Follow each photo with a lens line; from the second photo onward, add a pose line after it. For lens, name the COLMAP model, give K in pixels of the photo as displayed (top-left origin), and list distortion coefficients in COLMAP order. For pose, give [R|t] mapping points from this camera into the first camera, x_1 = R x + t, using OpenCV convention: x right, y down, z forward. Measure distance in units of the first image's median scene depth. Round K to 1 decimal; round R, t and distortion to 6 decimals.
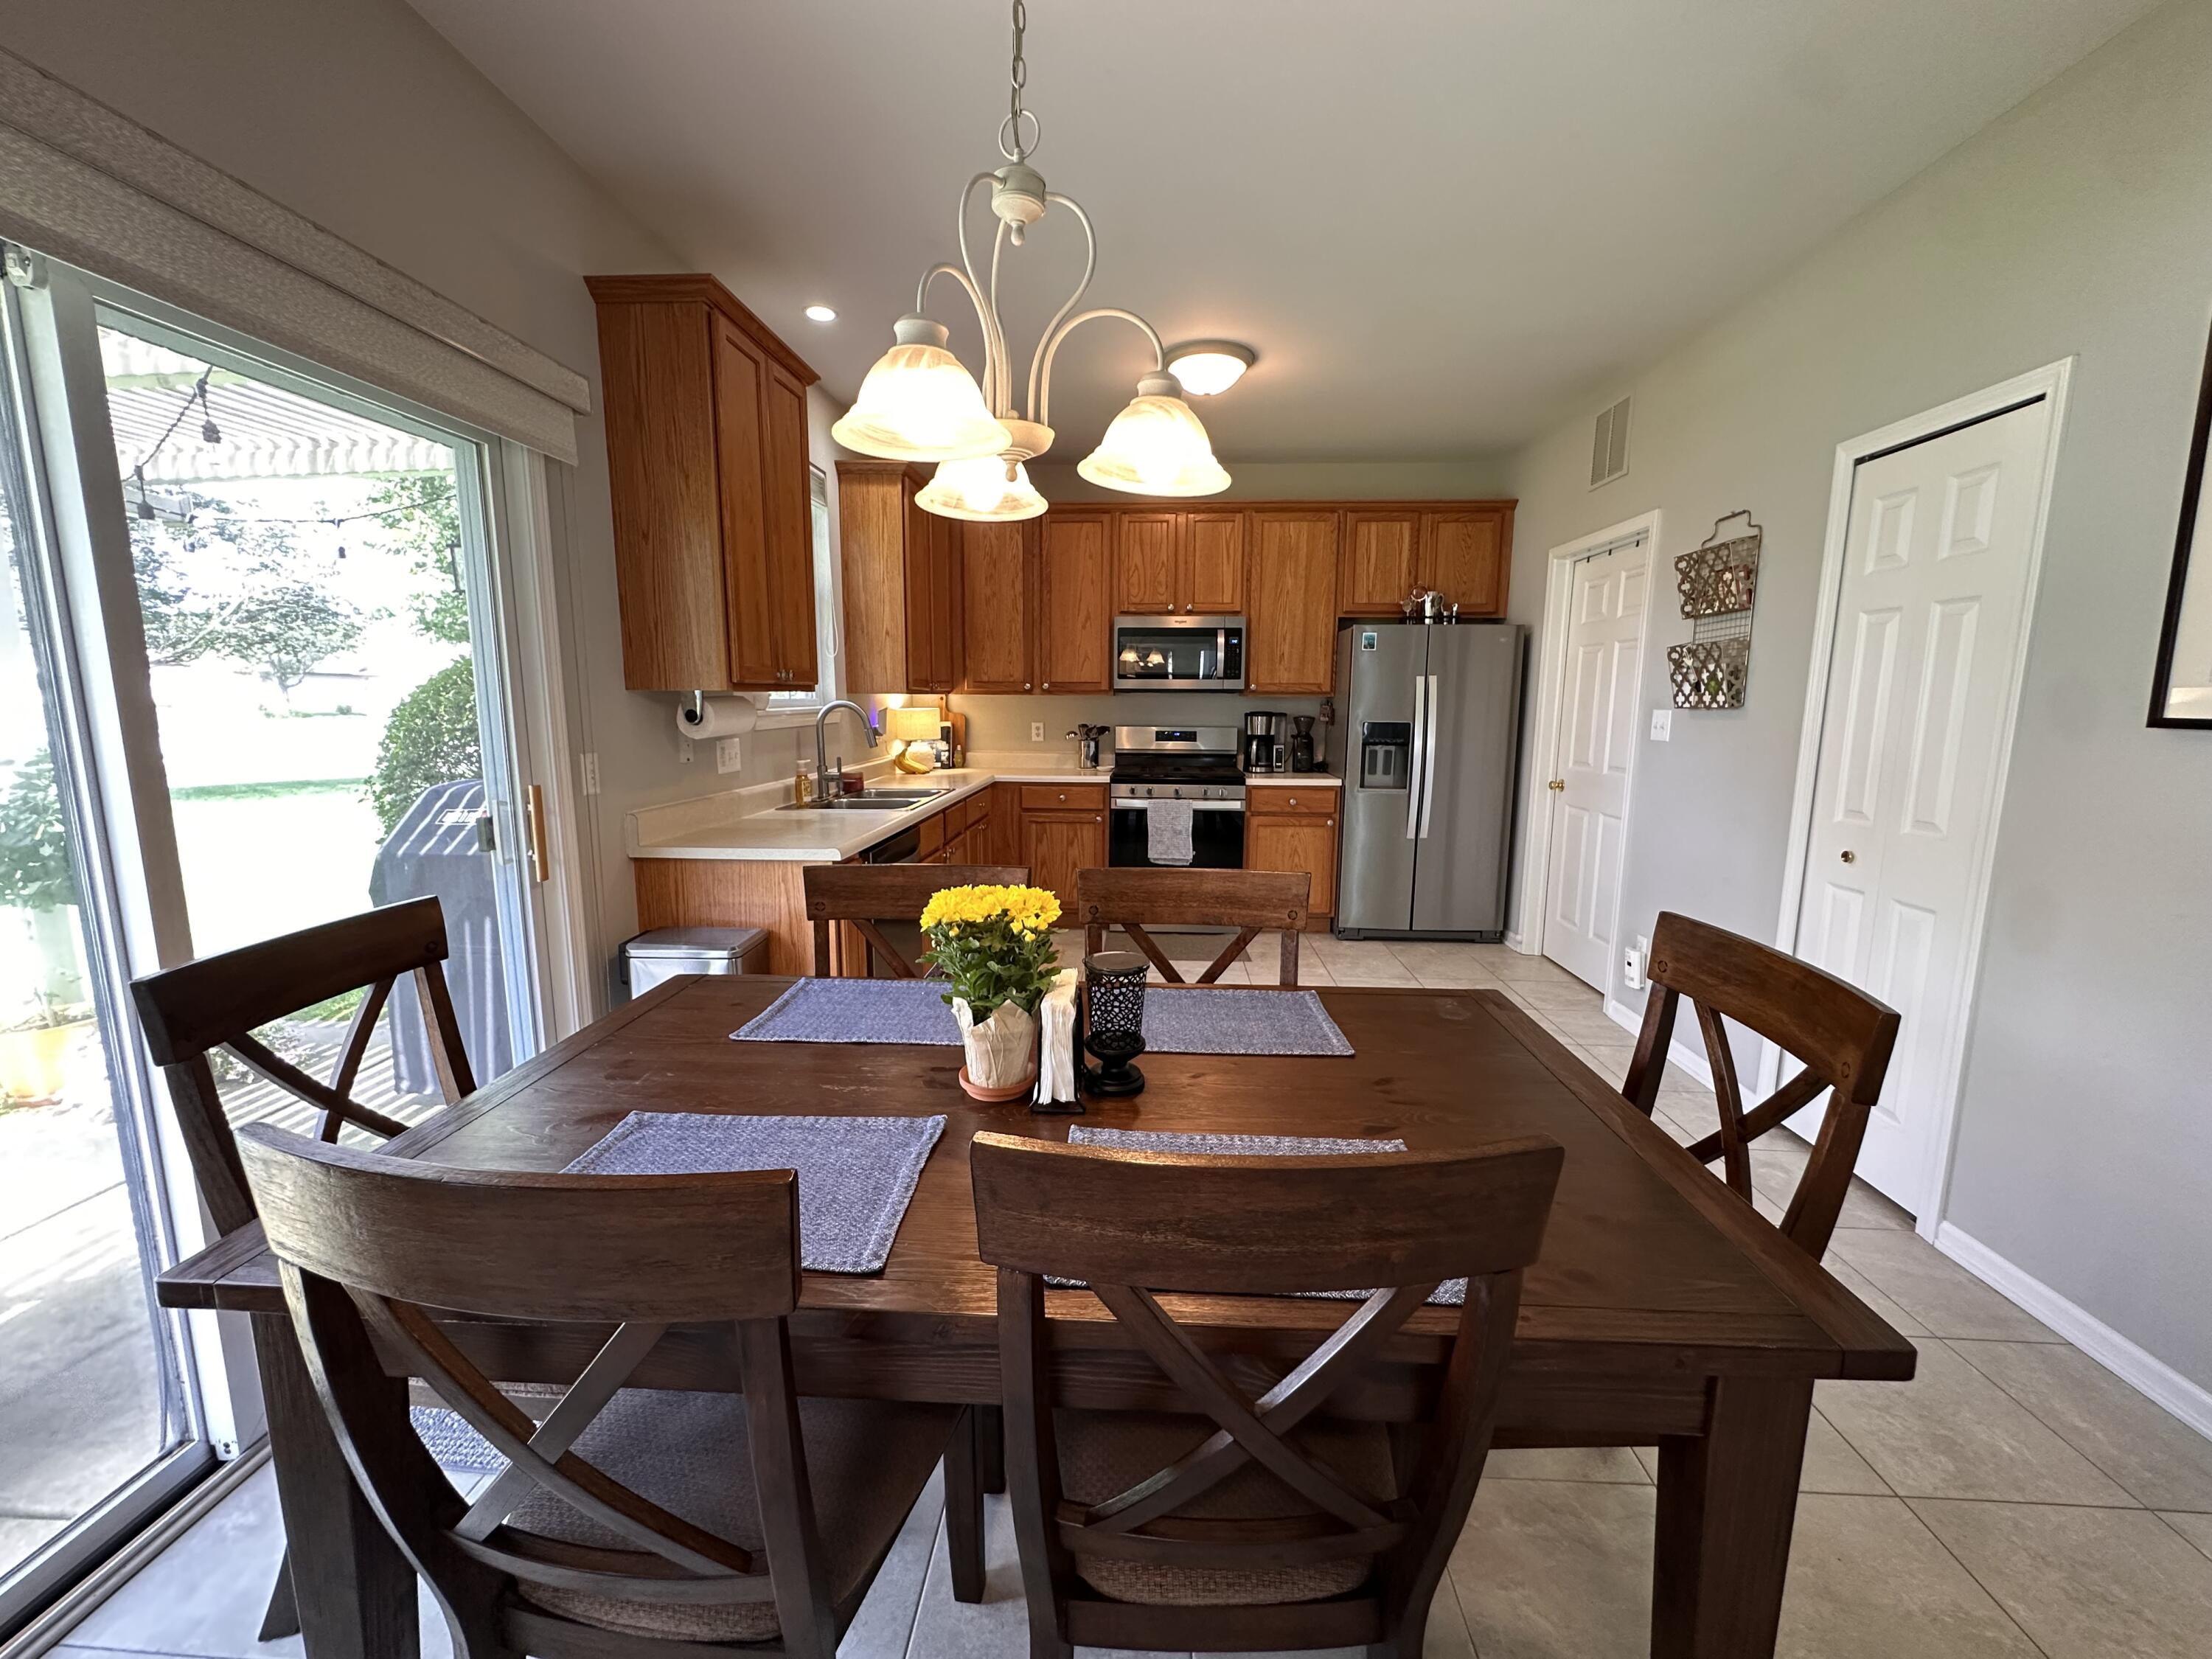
lens RADIAL K [[884.9, 0, 1106.2], [0, 884.9, 829.4], [0, 0, 1]] dist [-0.004413, 0.000420]
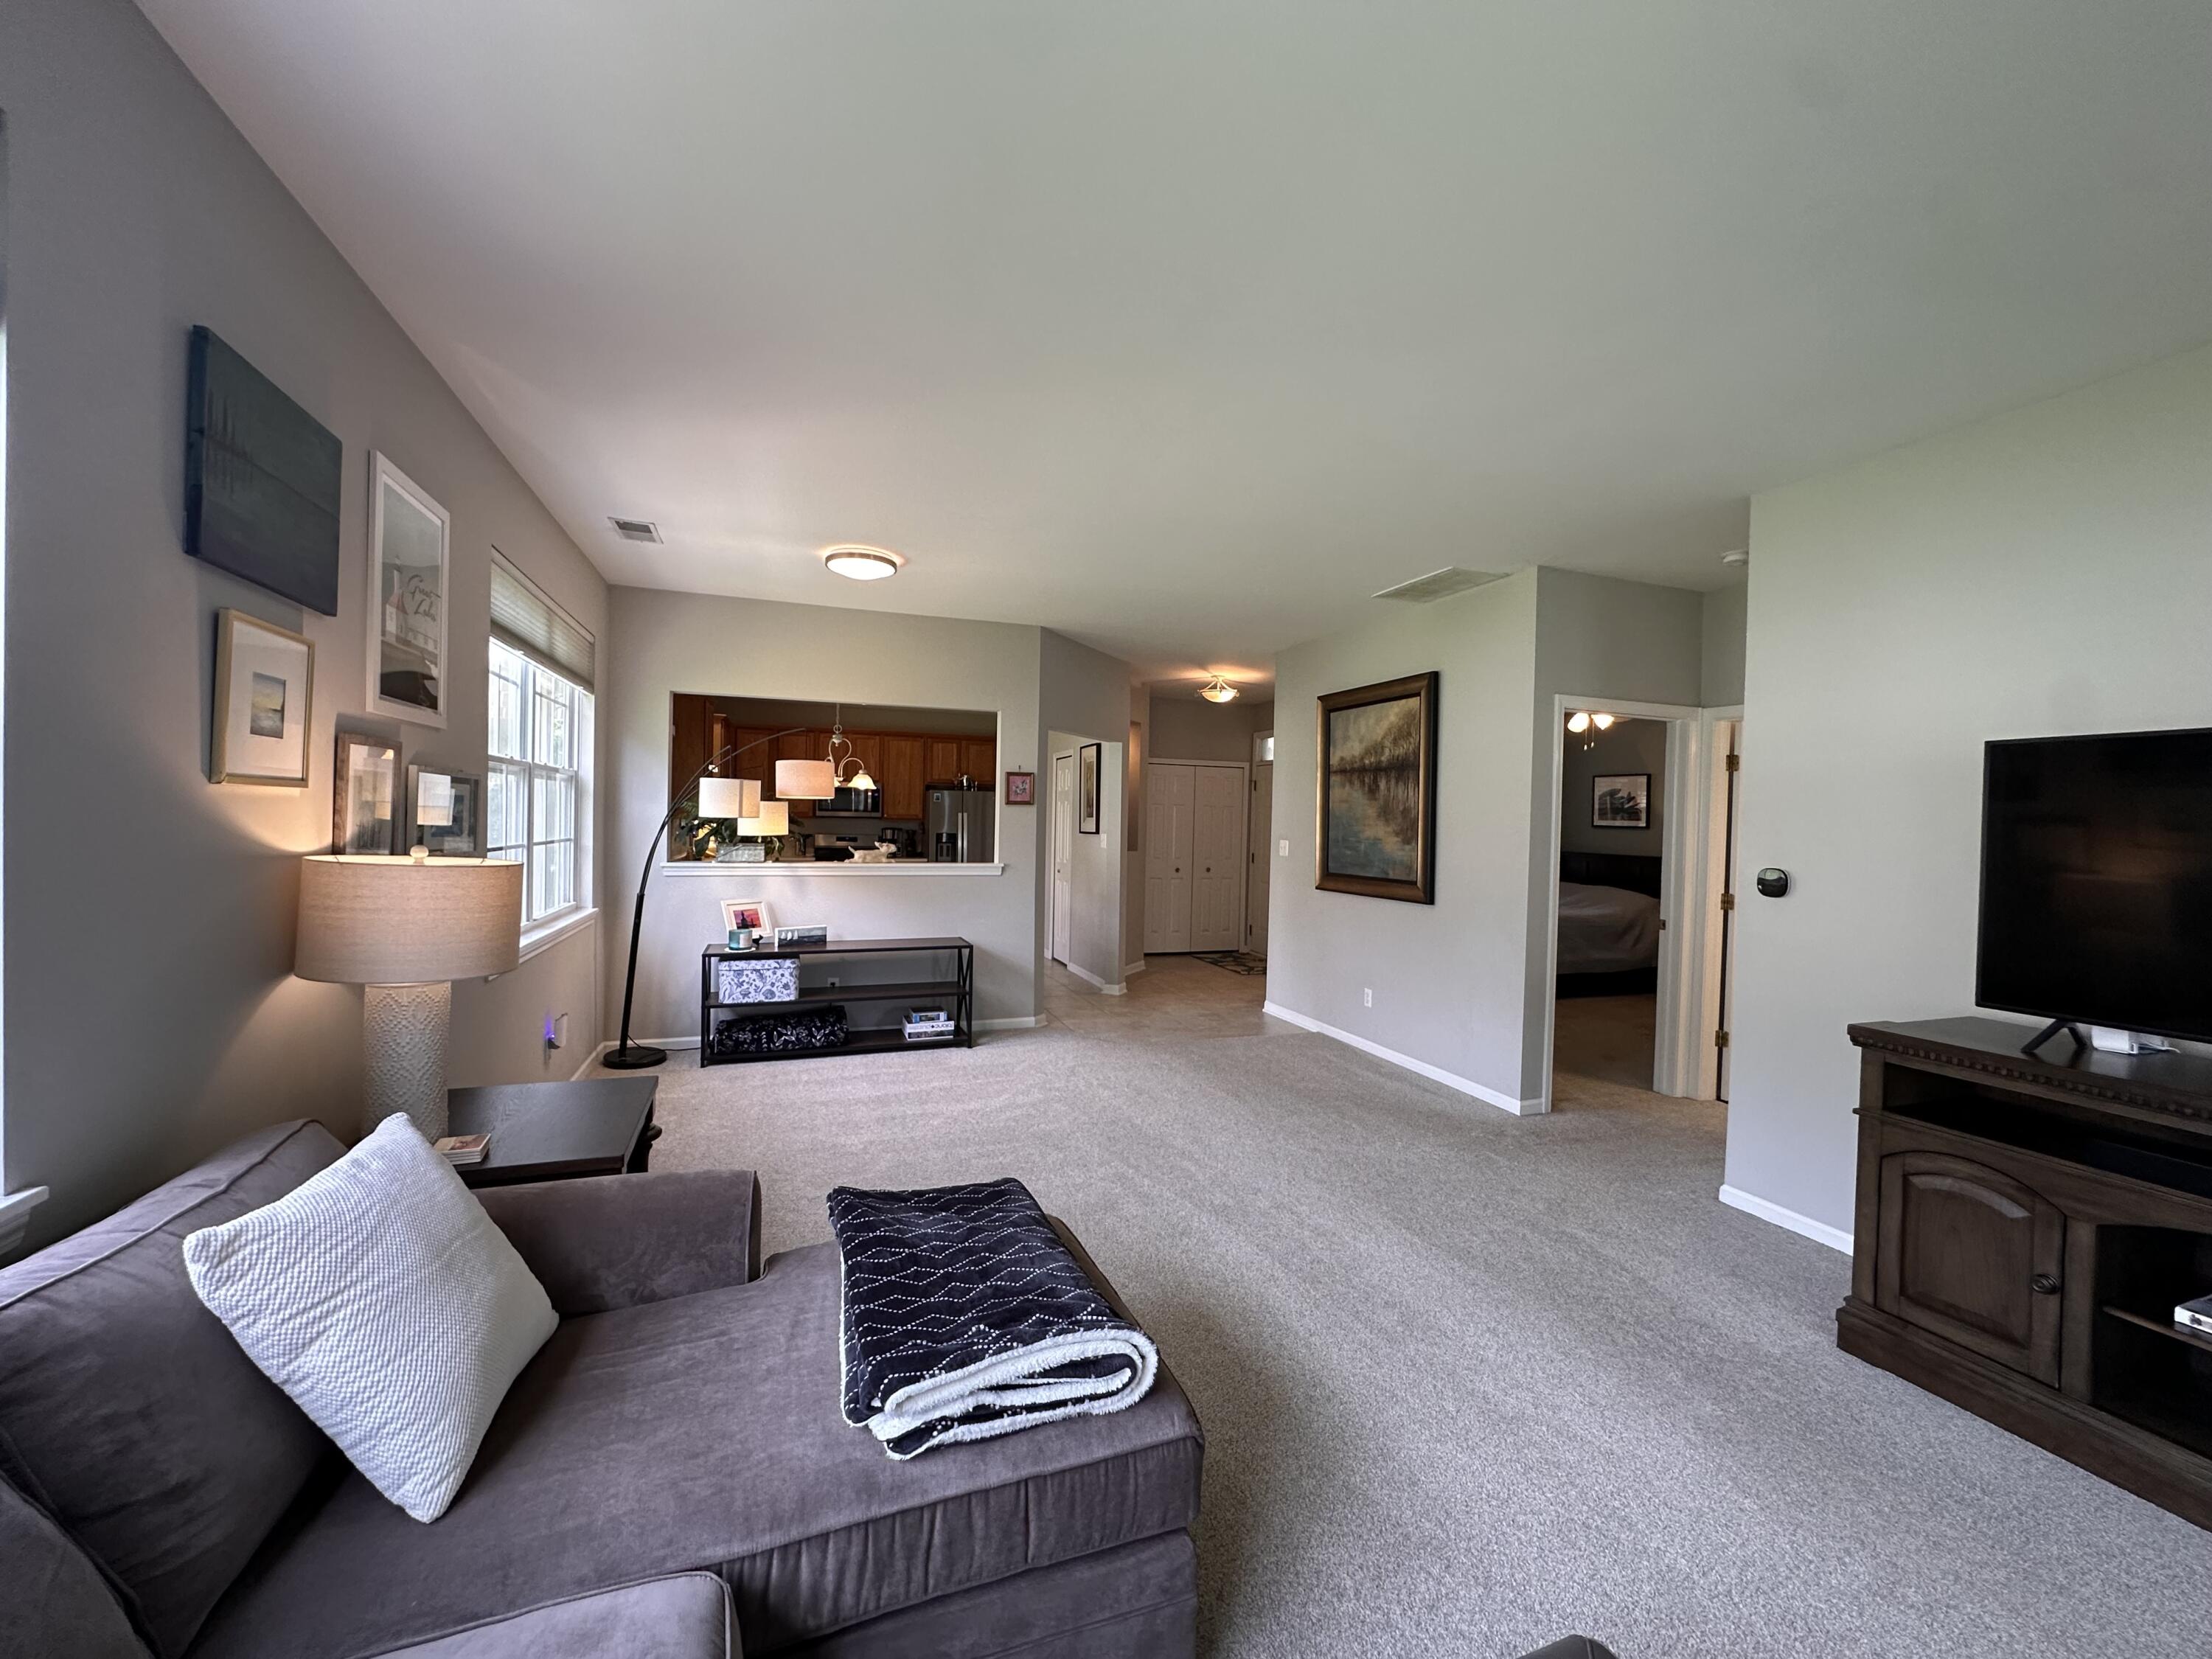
lens RADIAL K [[884.9, 0, 1097.3], [0, 884.9, 841.2], [0, 0, 1]] dist [-0.004413, 0.000420]
pose [[0.925274, 0.001940, 0.379294, -0.169016], [0.041789, 0.993378, -0.107024, 0.146908], [-0.376990, 0.114877, 0.919066, -1.138406]]
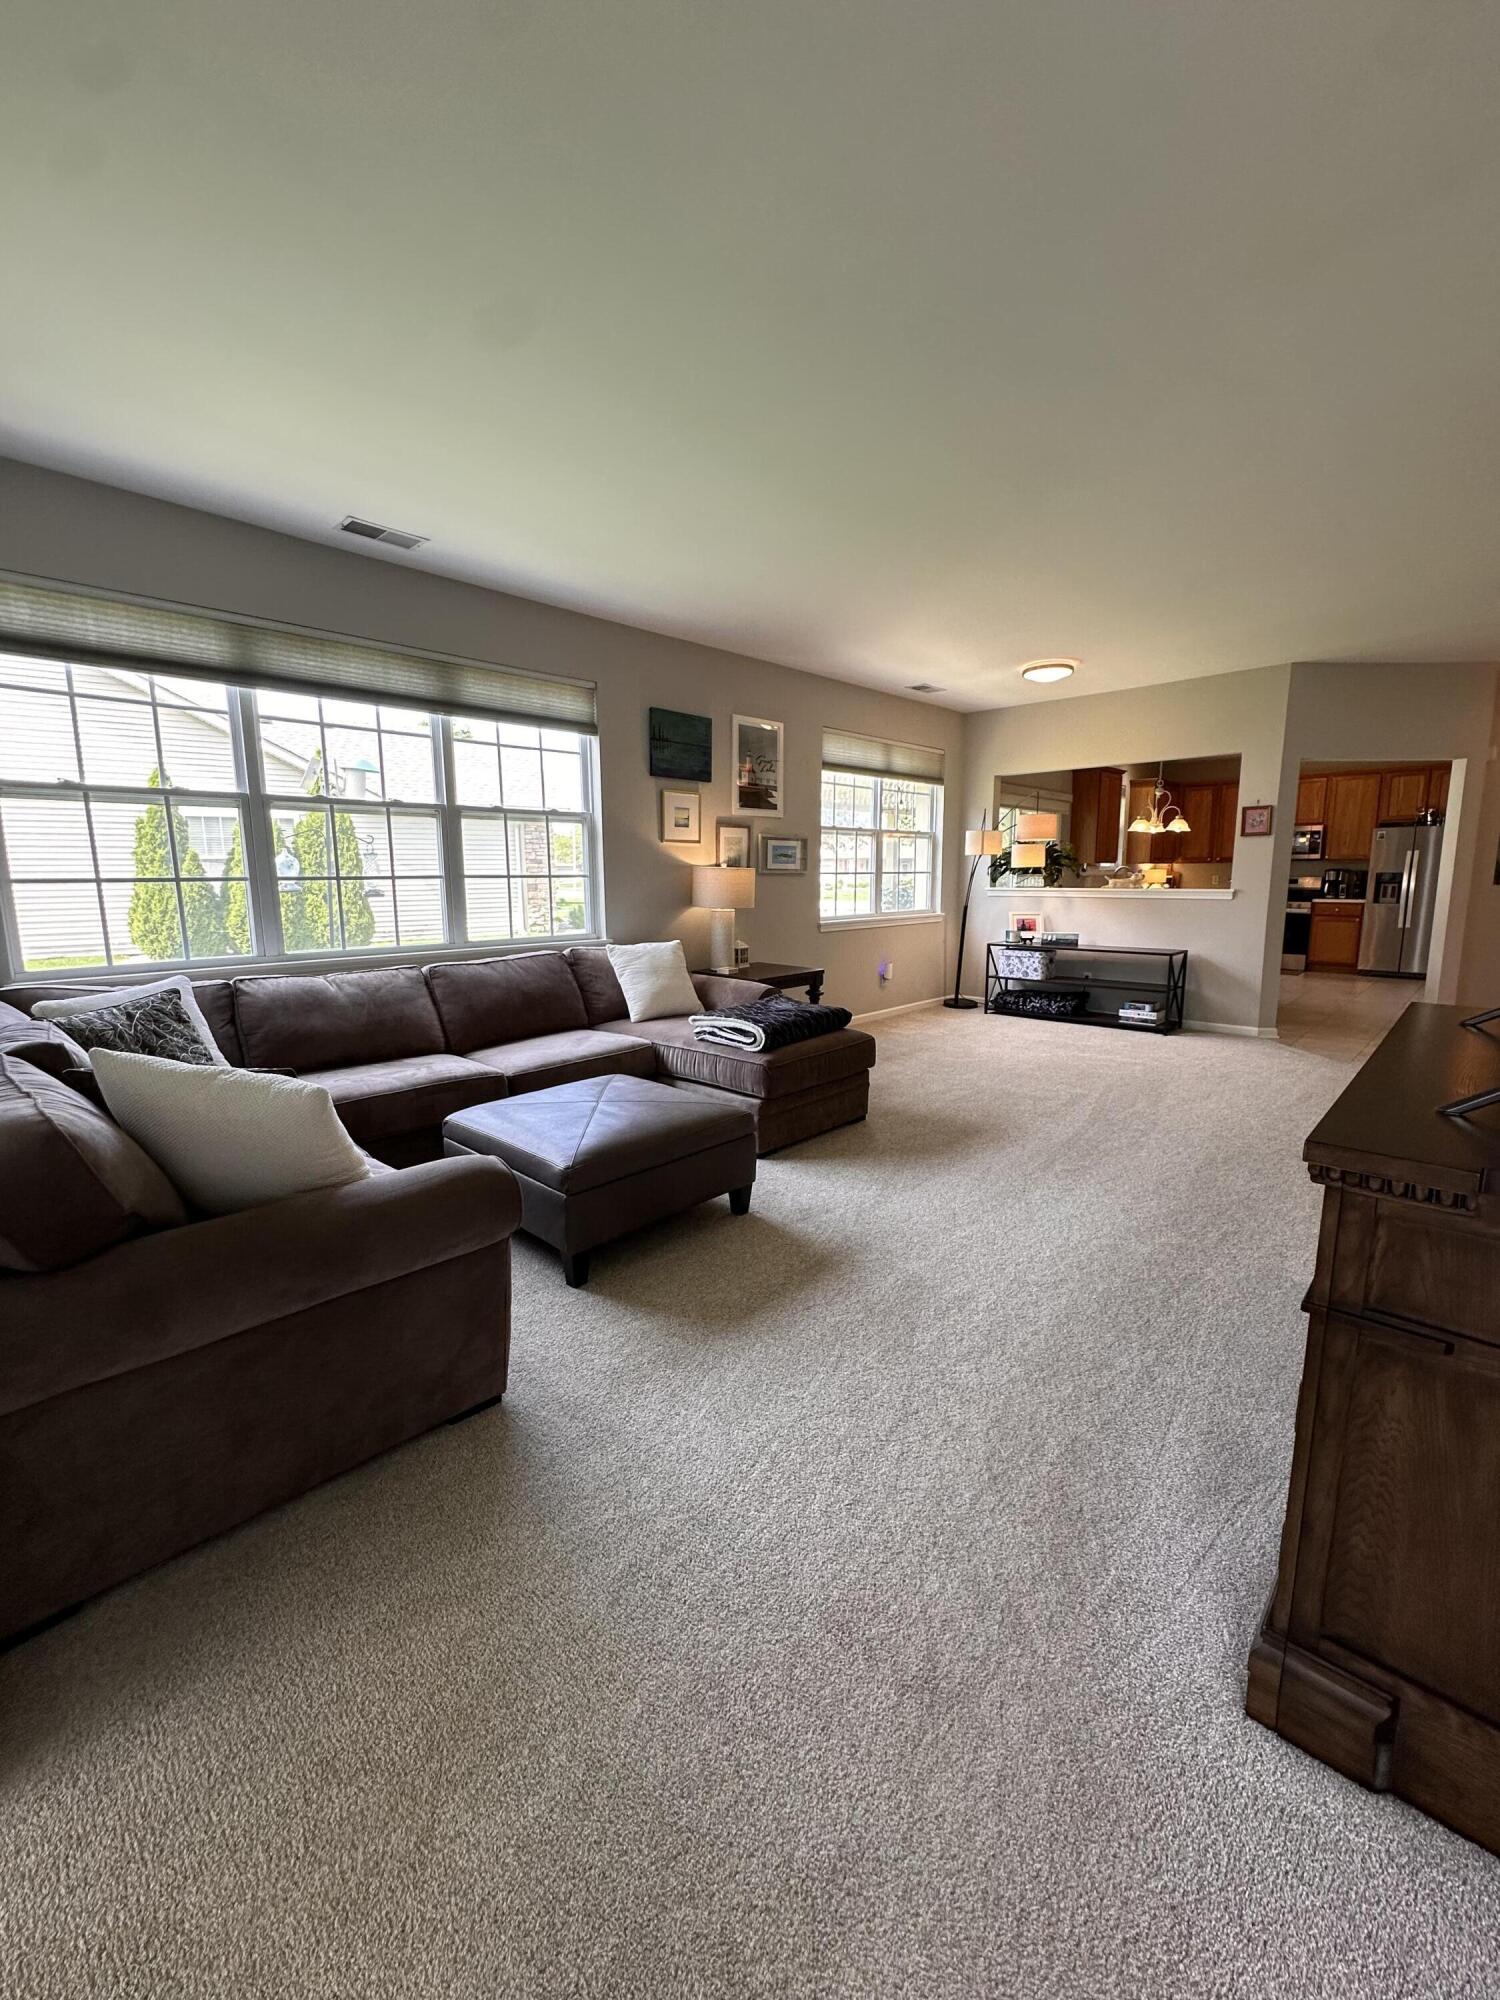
lens RADIAL K [[800.1, 0, 751.5], [0, 800.1, 1001.6], [0, 0, 1]] dist [-0.004413, 0.000420]
pose [[0.756585, 0.092873, -0.647267, 0.407902], [-0.083531, 0.995480, 0.045198, 0.221601], [0.648538, 0.019871, 0.760923, -1.406643]]
